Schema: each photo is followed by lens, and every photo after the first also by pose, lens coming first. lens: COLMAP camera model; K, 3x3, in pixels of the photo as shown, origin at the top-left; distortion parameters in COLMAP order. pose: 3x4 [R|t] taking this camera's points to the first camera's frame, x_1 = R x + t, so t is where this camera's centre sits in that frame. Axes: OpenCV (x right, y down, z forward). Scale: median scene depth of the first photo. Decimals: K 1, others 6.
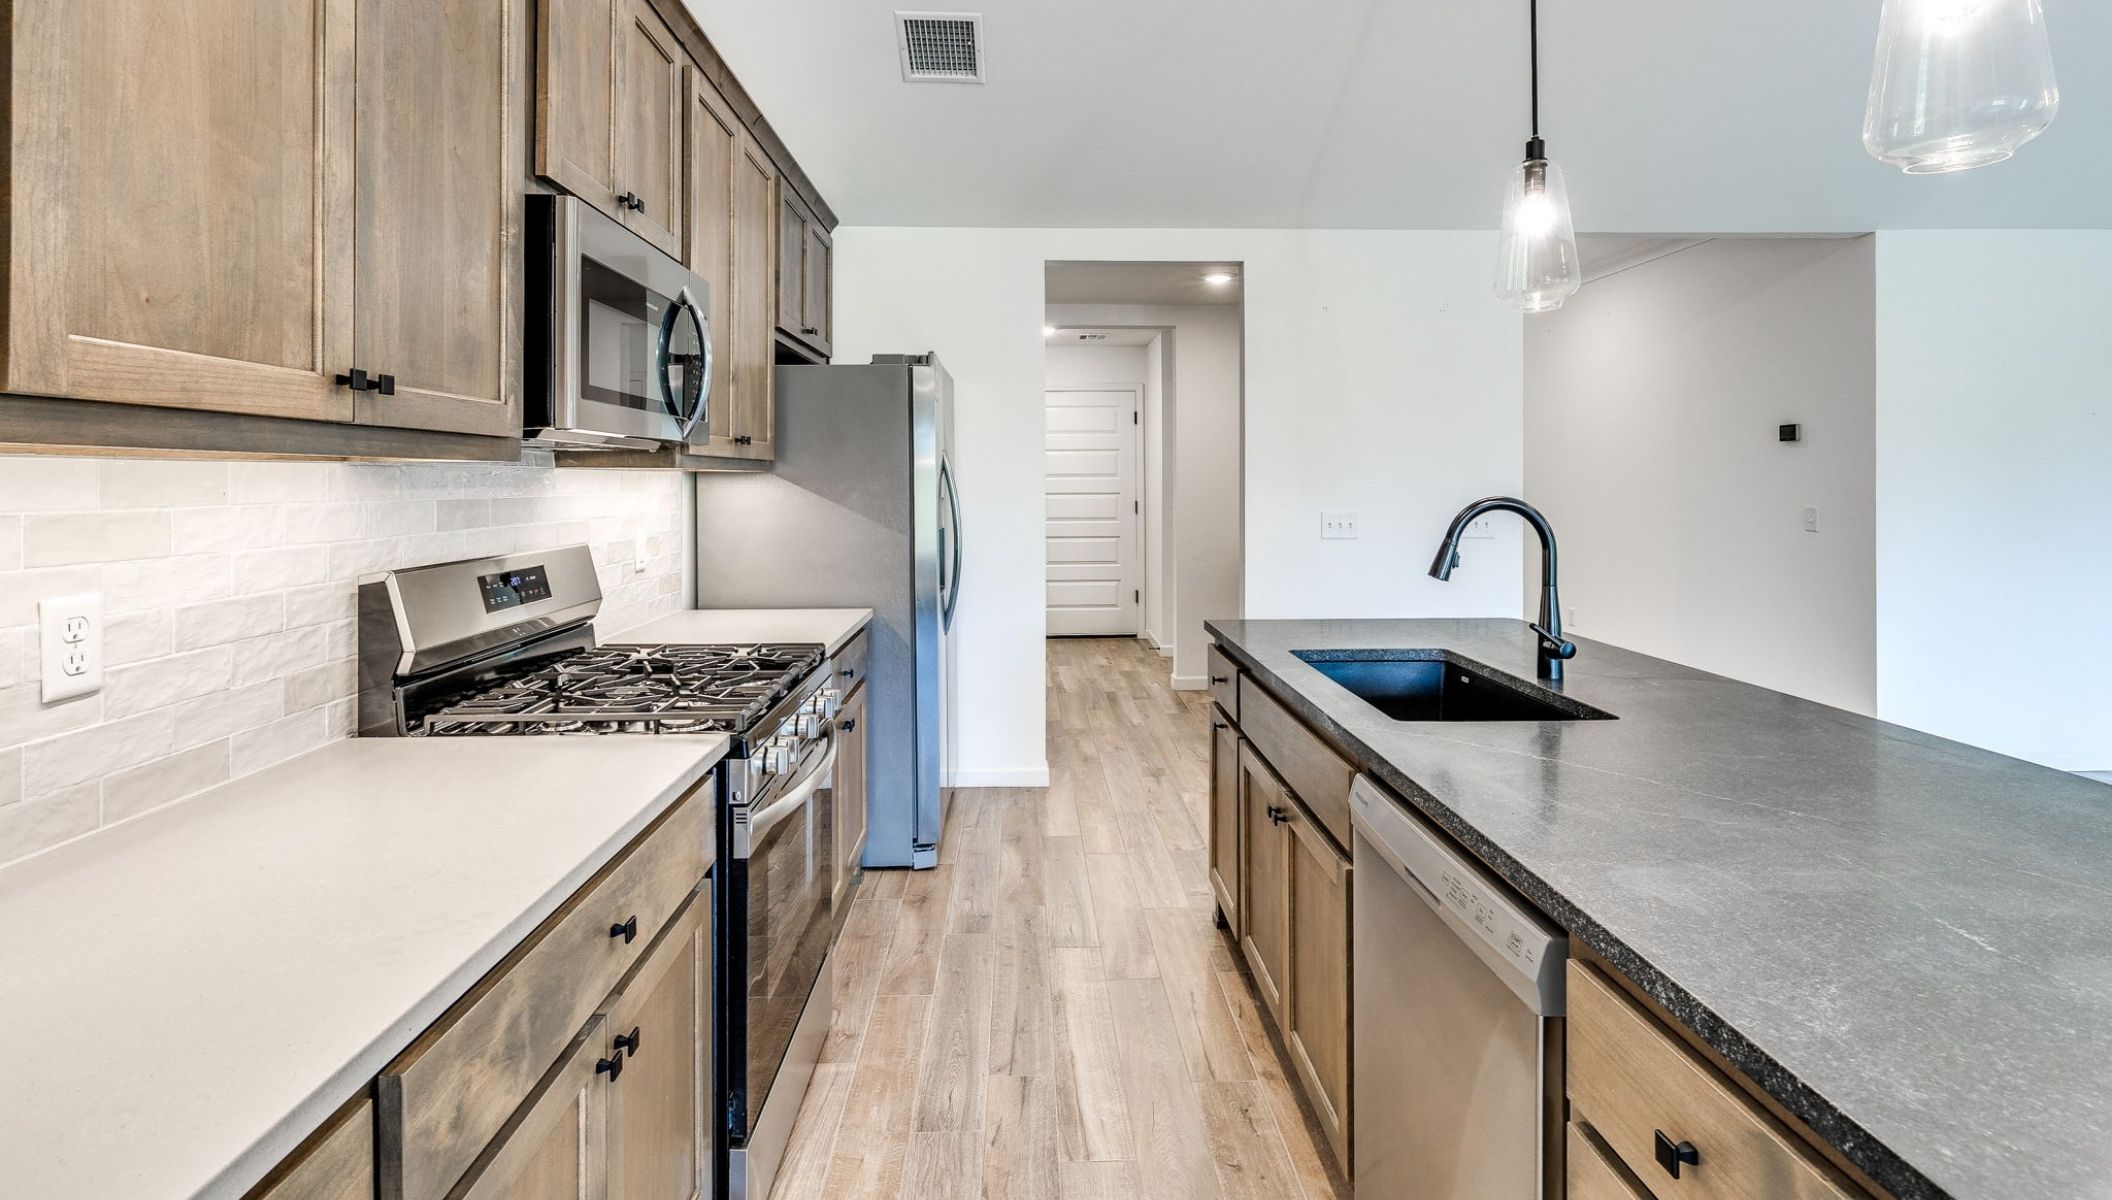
lens RADIAL K [[991.4, 0, 1022.4], [0, 991.4, 477.6], [0, 0, 1]] dist [-0.000751, -0.000110]
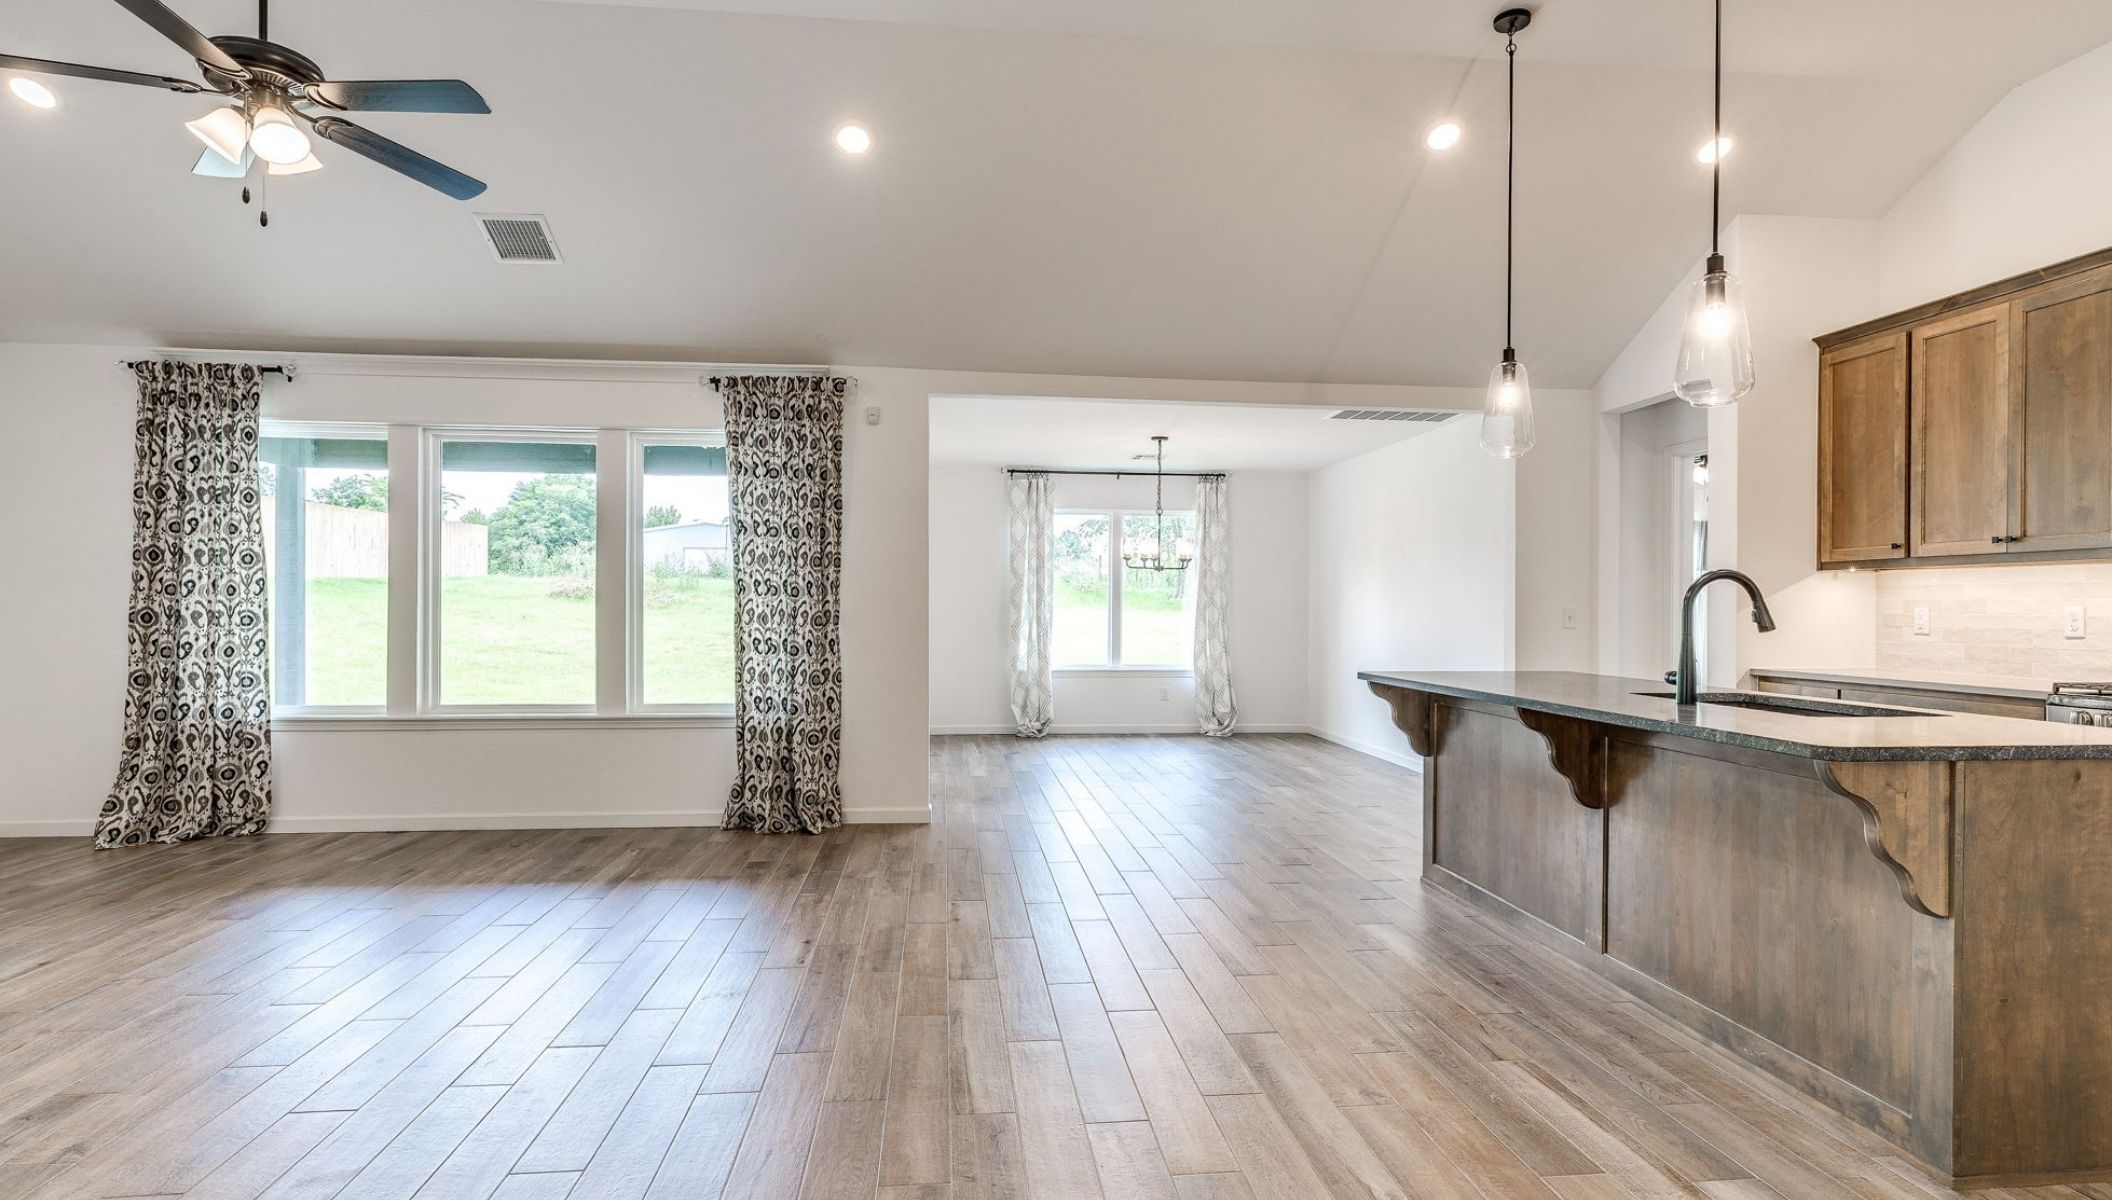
lens RADIAL K [[1065.8, 0, 1058.8], [0, 1065.8, 621.7], [0, 0, 1]] dist [0.000650, 0.000358]
pose [[-0.994669, -0.002971, -0.103075, 2.272496], [-0.003698, 0.999970, 0.006859, 0.130430], [0.103051, 0.007204, -0.994650, 3.456391]]
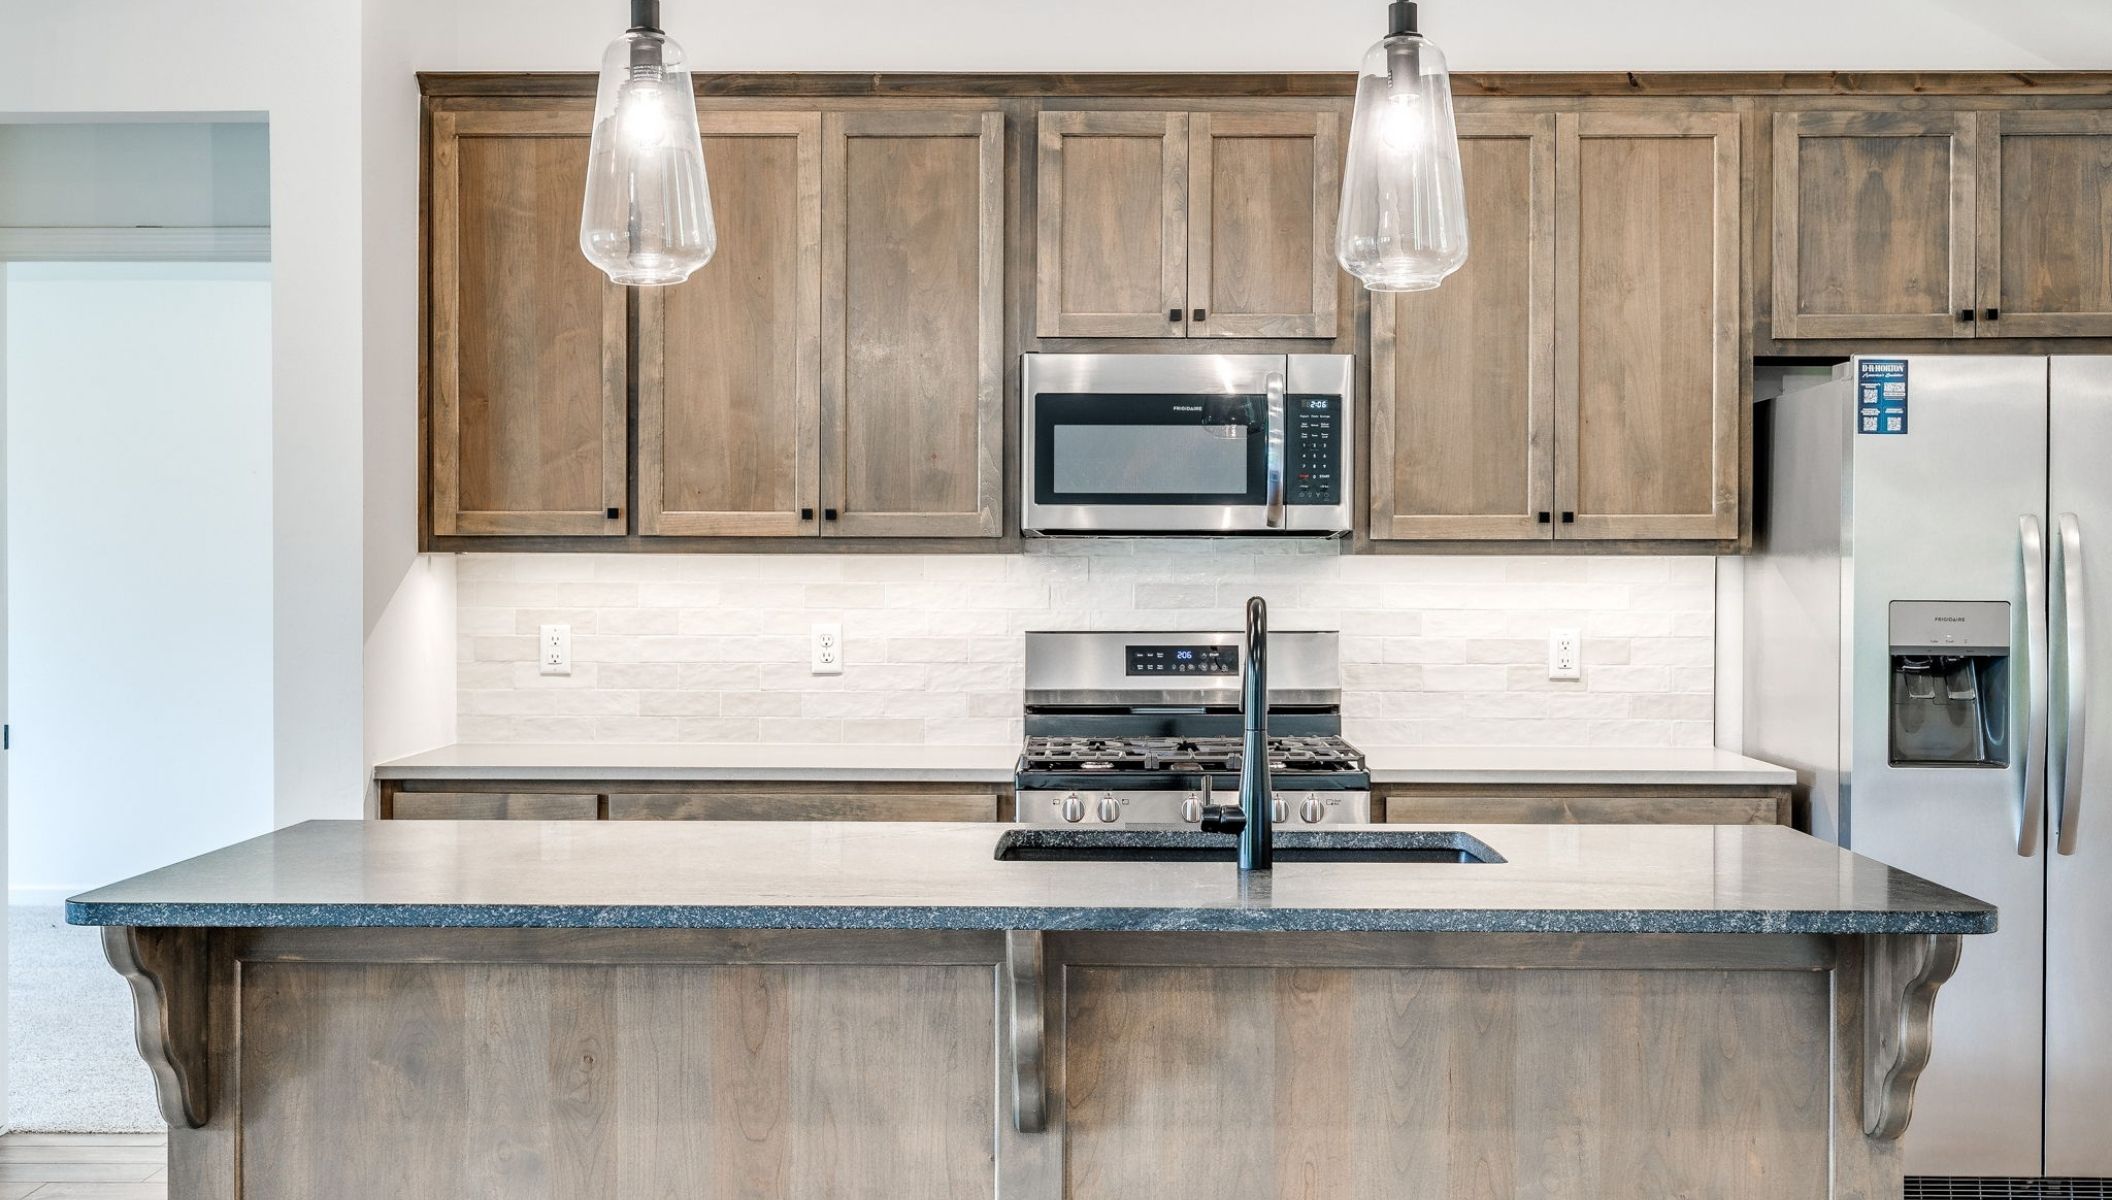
lens RADIAL K [[2301.1, 0, 1056.0], [0, 2301.1, 600.0], [0, 0, 1]] dist [0.001906, 0.004695]
pose [[-0.015356, 0.015249, -0.999766, 3.098543], [0.003659, 0.999878, 0.015194, 0.000992], [0.999875, -0.003425, -0.015410, 1.283048]]
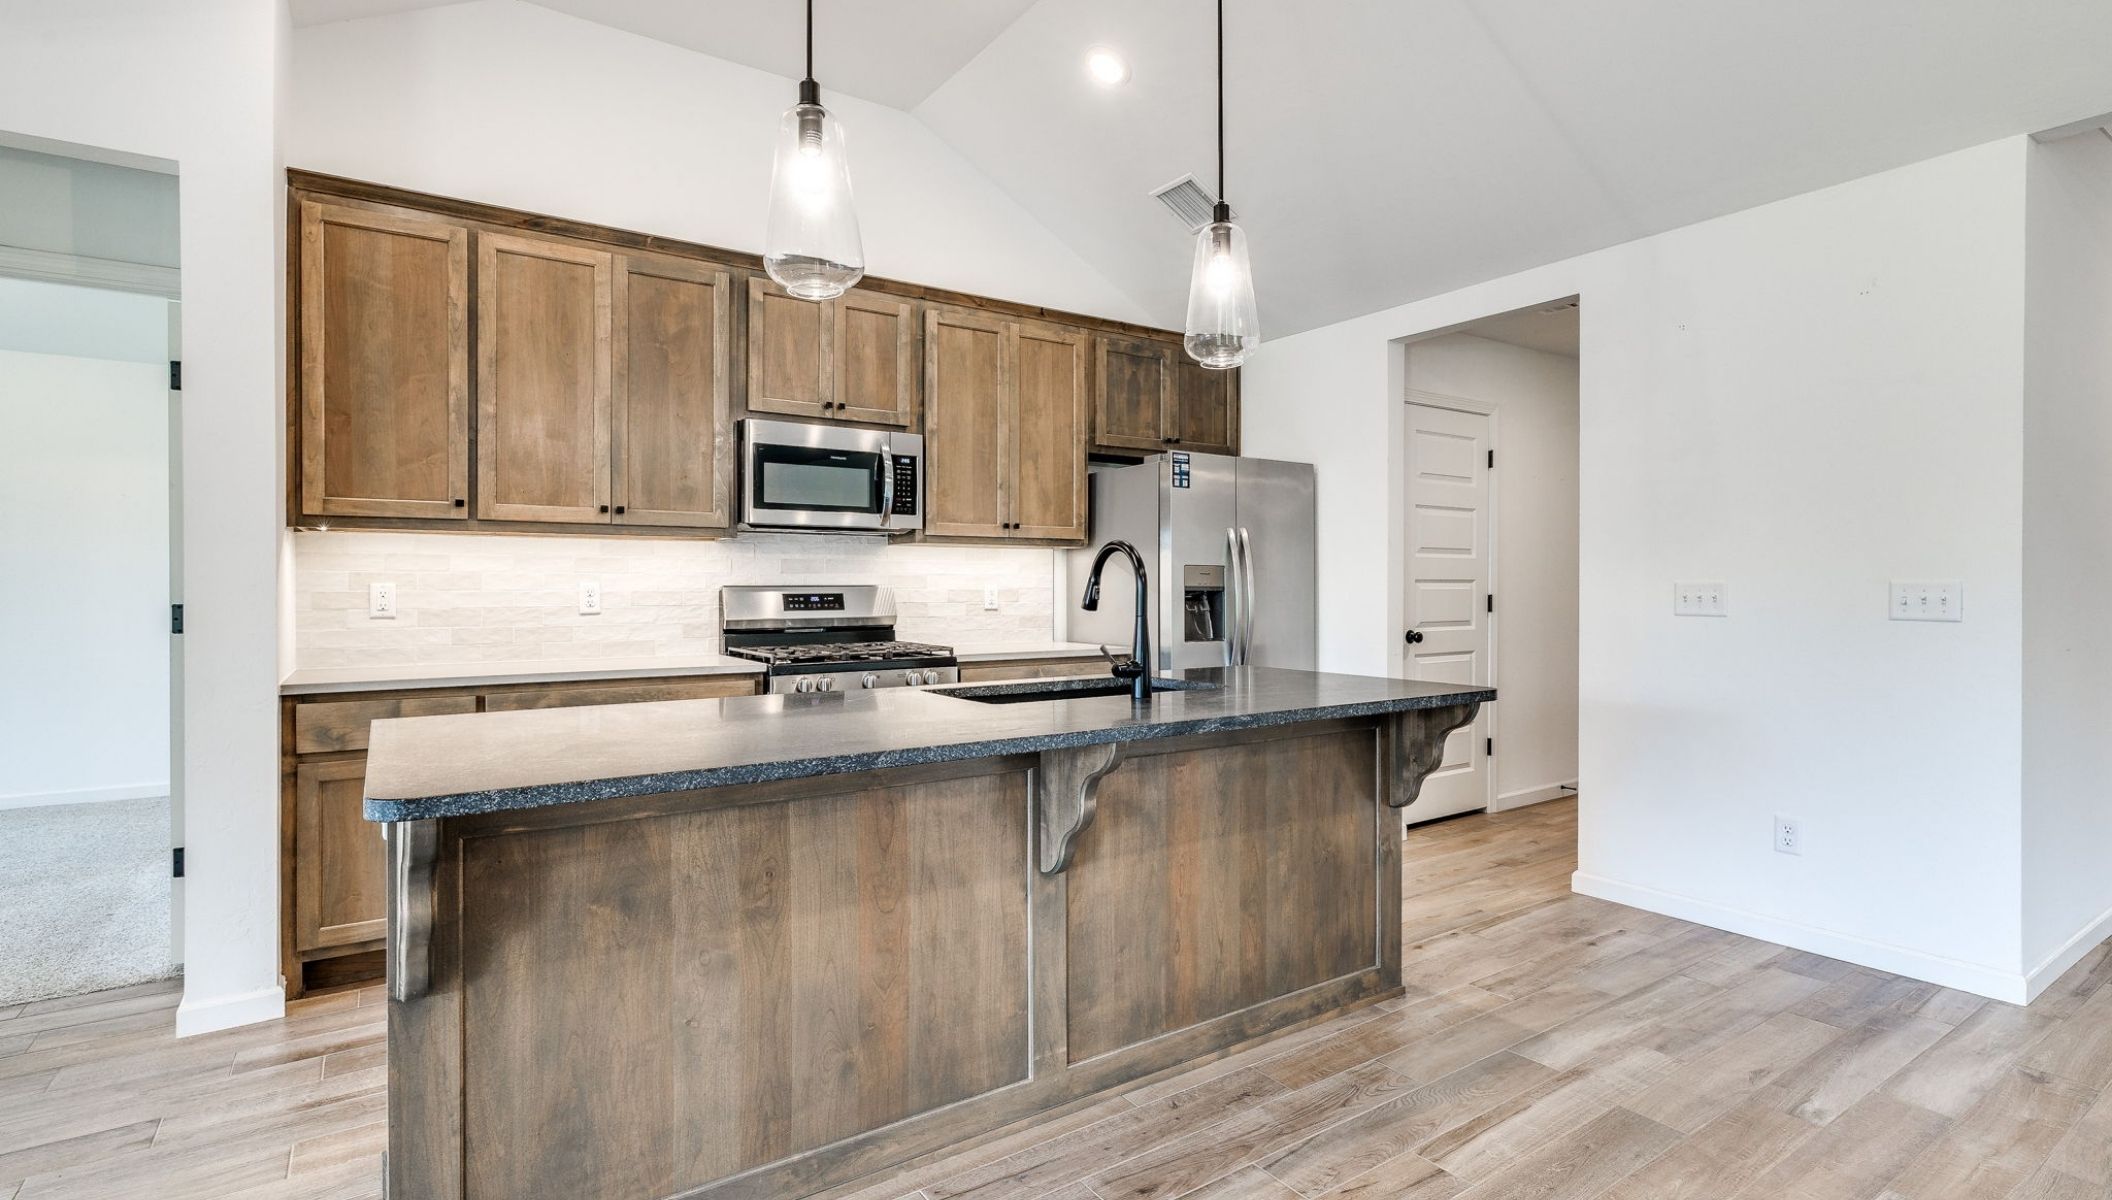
lens RADIAL K [[998.5, 0, 1050.8], [0, 998.5, 598.0], [0, 0, 1]] dist [-0.000371, -0.000165]
pose [[0.555948, 0.008260, -0.831176, 2.121378], [0.006205, 0.999882, 0.014087, 0.111402], [0.831194, -0.012989, 0.555831, 0.371069]]
